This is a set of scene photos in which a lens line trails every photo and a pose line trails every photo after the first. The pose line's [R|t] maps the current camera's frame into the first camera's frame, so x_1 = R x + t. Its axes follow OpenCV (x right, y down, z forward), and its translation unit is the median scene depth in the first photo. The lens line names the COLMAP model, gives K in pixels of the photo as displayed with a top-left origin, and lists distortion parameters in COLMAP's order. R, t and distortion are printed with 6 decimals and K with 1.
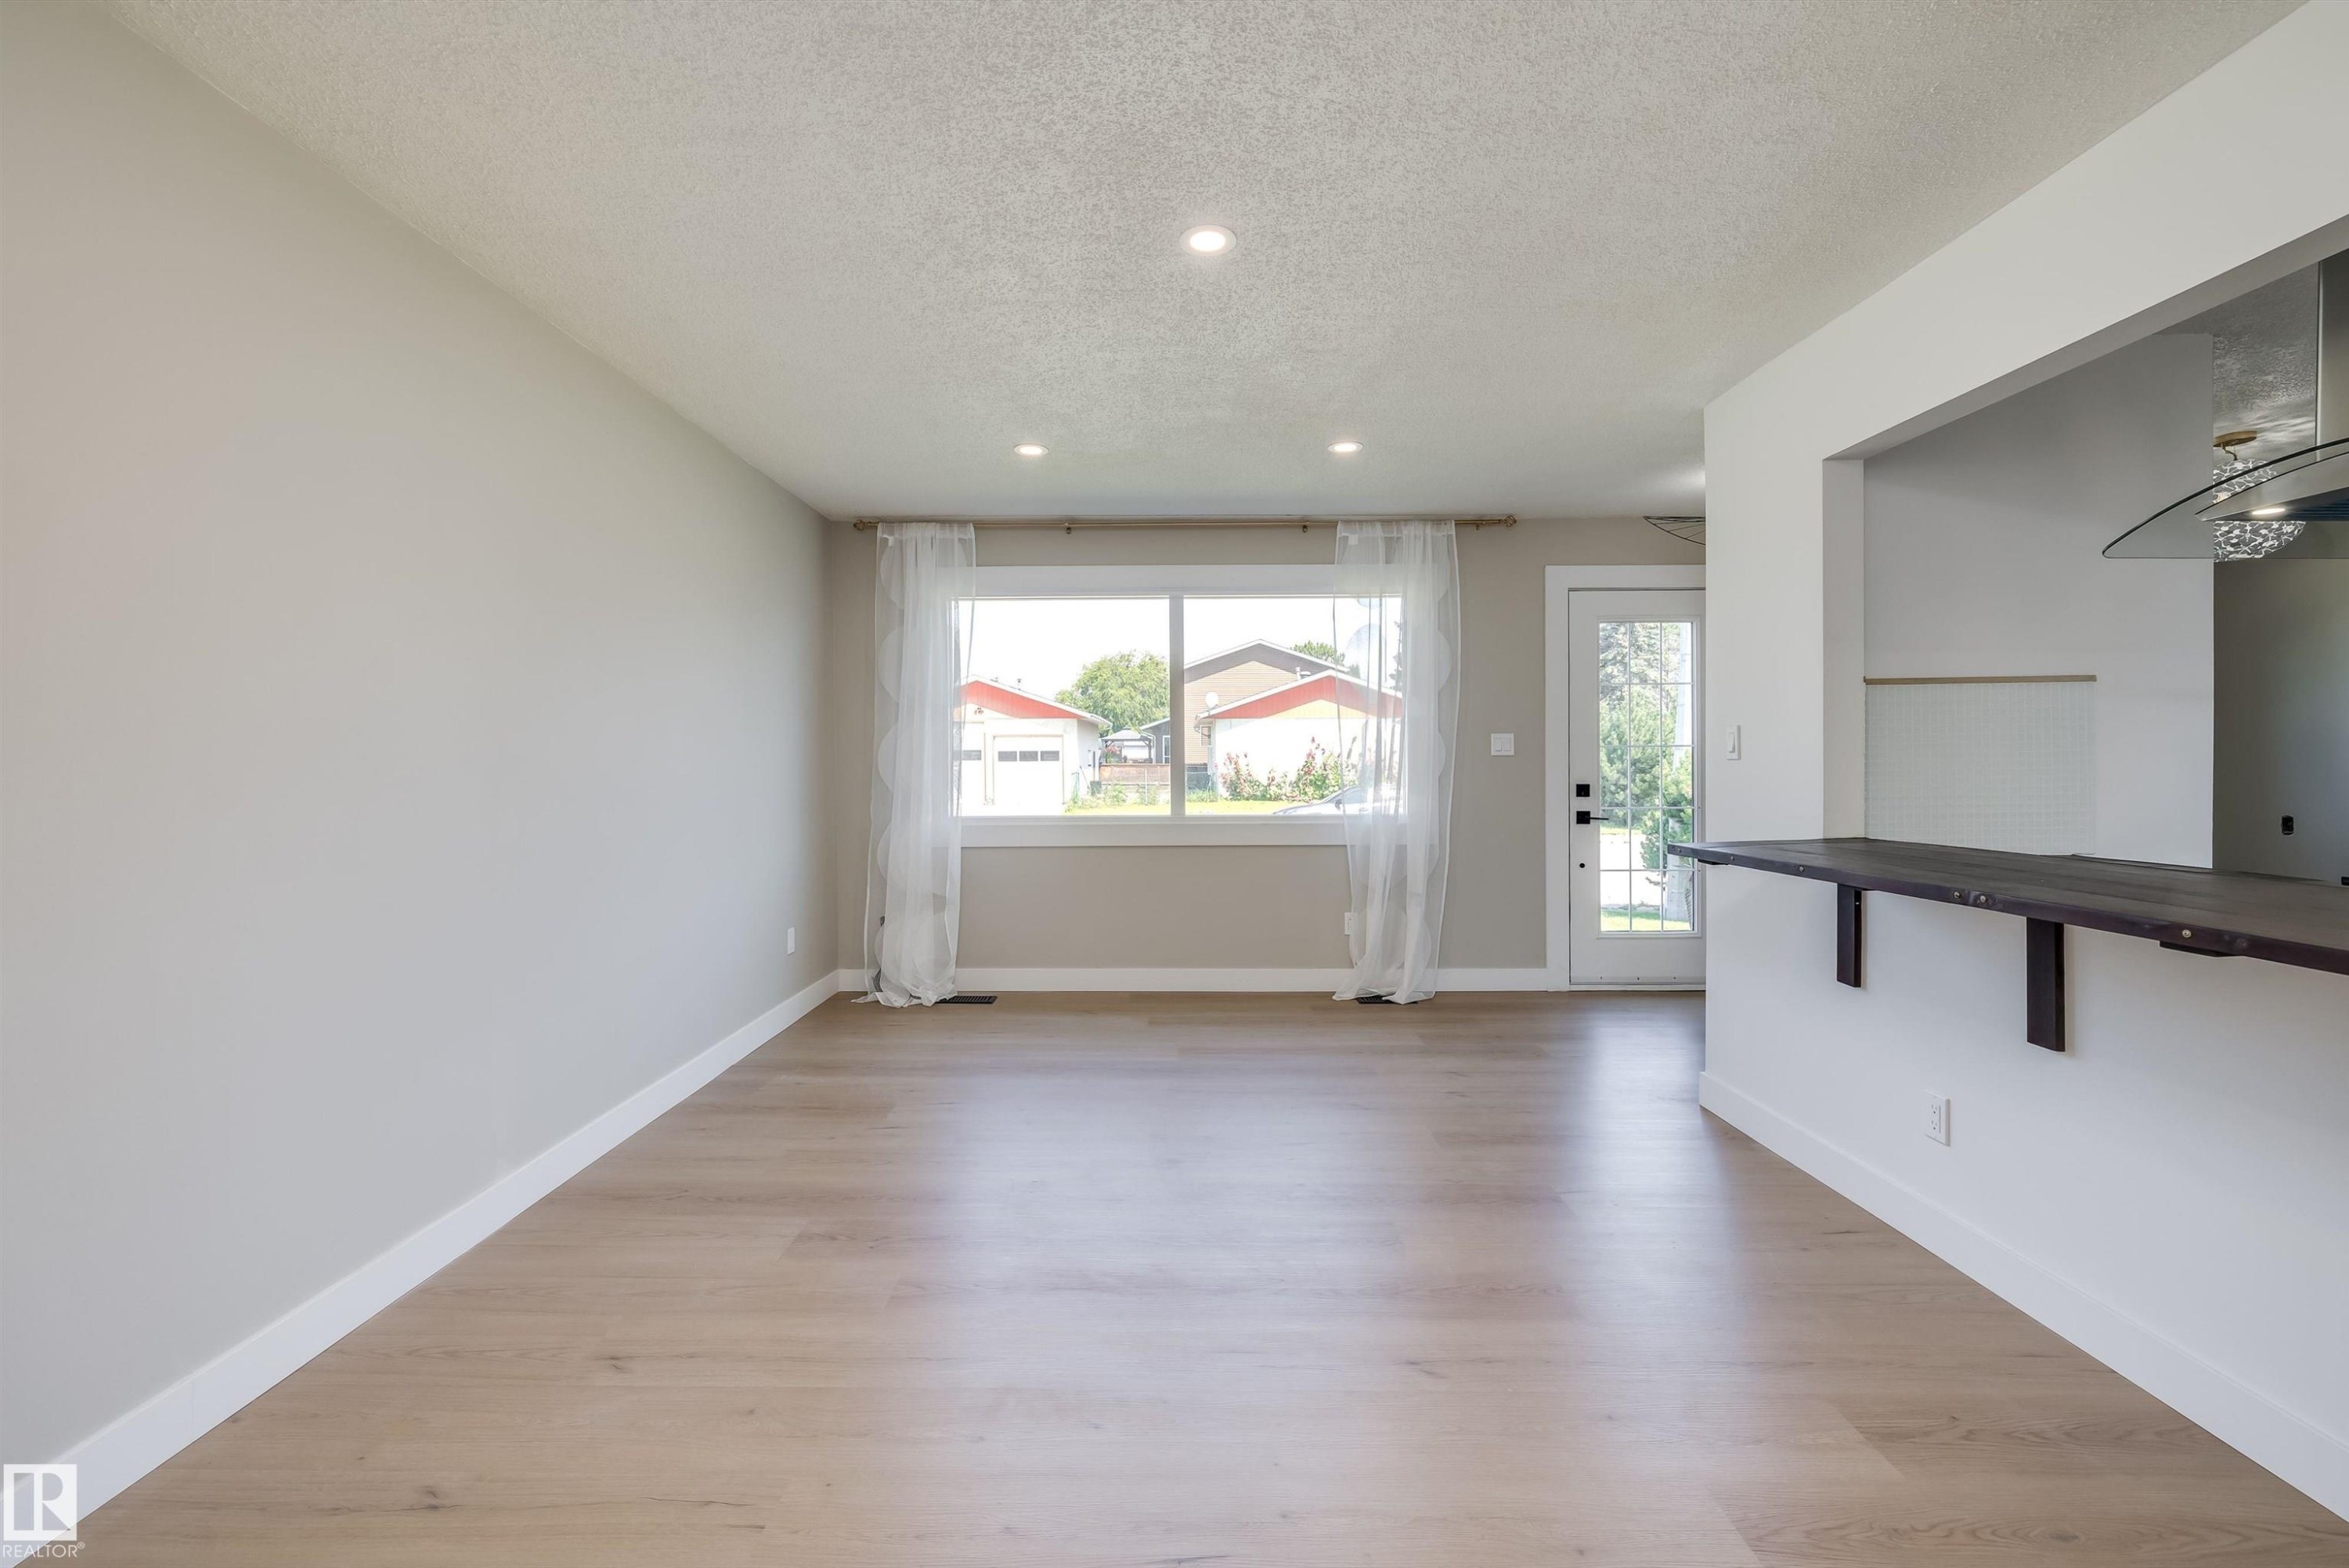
lens RADIAL K [[987.3, 0, 1165.6], [0, 987.3, 763.6], [0, 0, 1]] dist [0.003076, 0.000468]
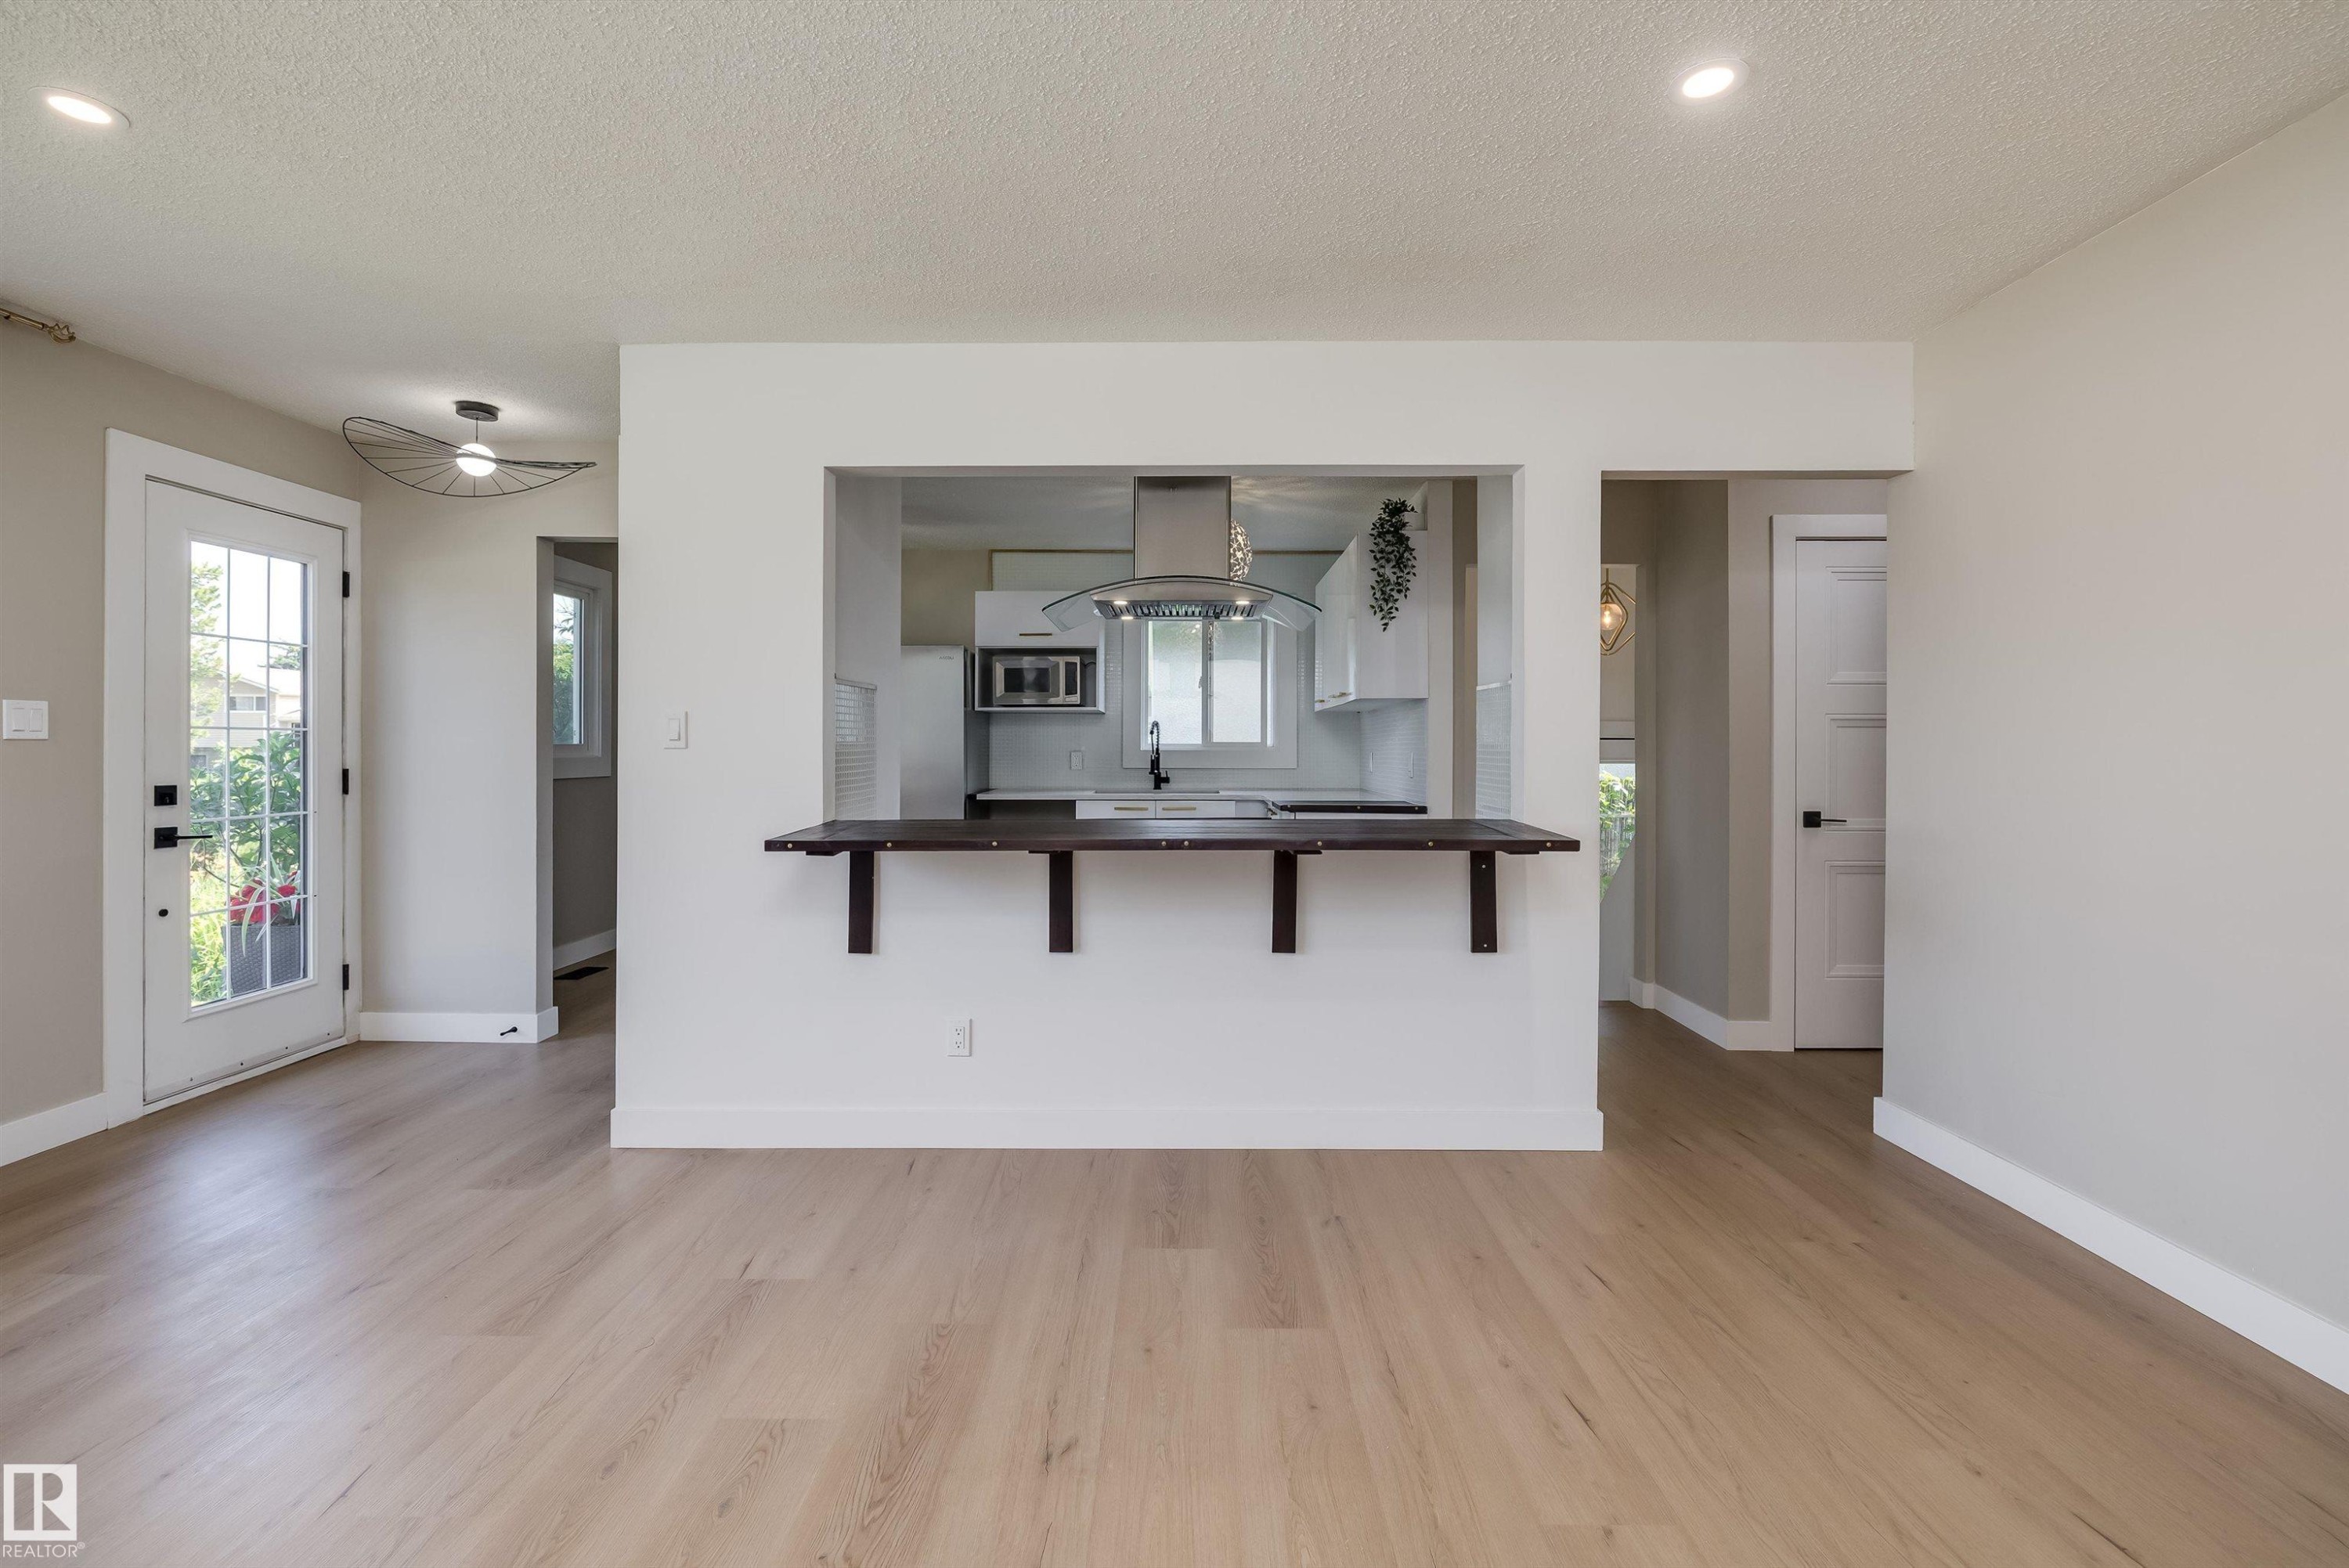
lens RADIAL K [[1041.8, 0, 1172.6], [0, 1041.8, 749.4], [0, 0, 1]] dist [-0.004219, -0.000257]
pose [[0.001118, 0.004134, 0.999991, -0.254218], [0.000930, 0.999991, -0.004135, 0.000730], [-0.999999, 0.000934, 0.001114, 0.351349]]
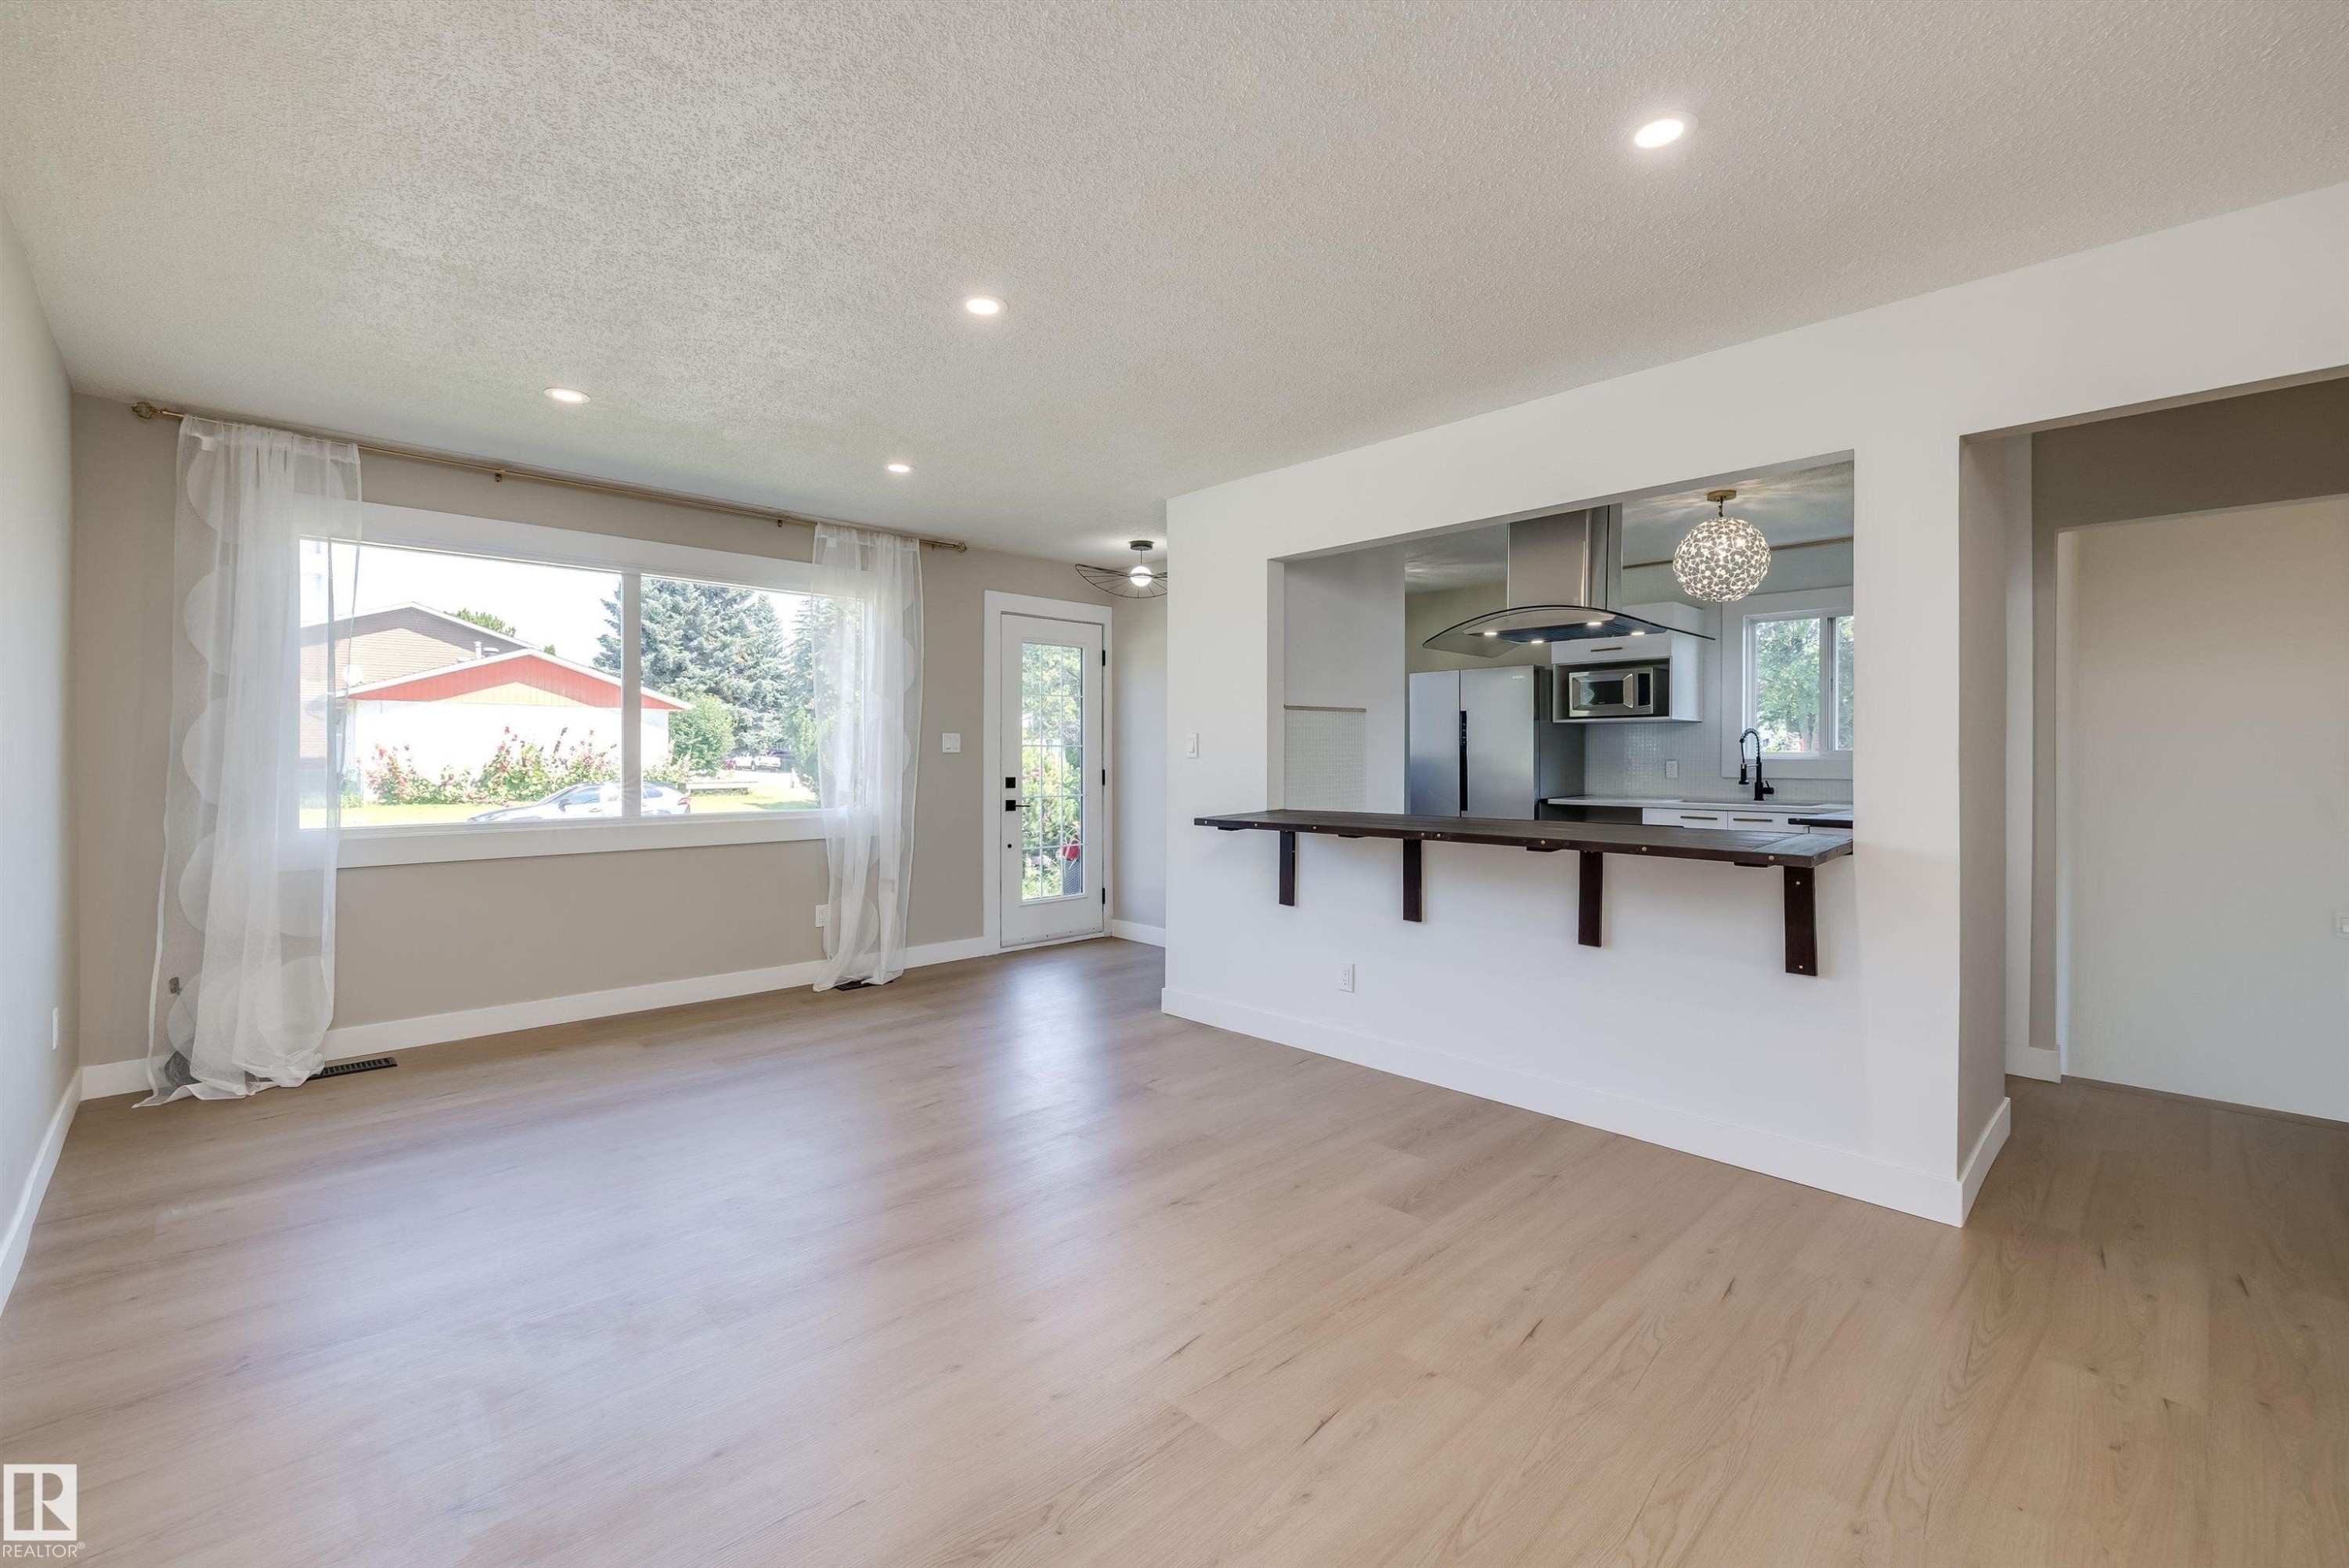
lens RADIAL K [[996.8, 0, 1168.7], [0, 996.8, 751.0], [0, 0, 1]] dist [-0.000424, 0.000082]
pose [[0.716659, 0.008320, 0.697374, -0.281471], [-0.002790, 0.999955, -0.009063, -0.000433], [-0.697418, 0.004550, 0.716650, 0.009072]]
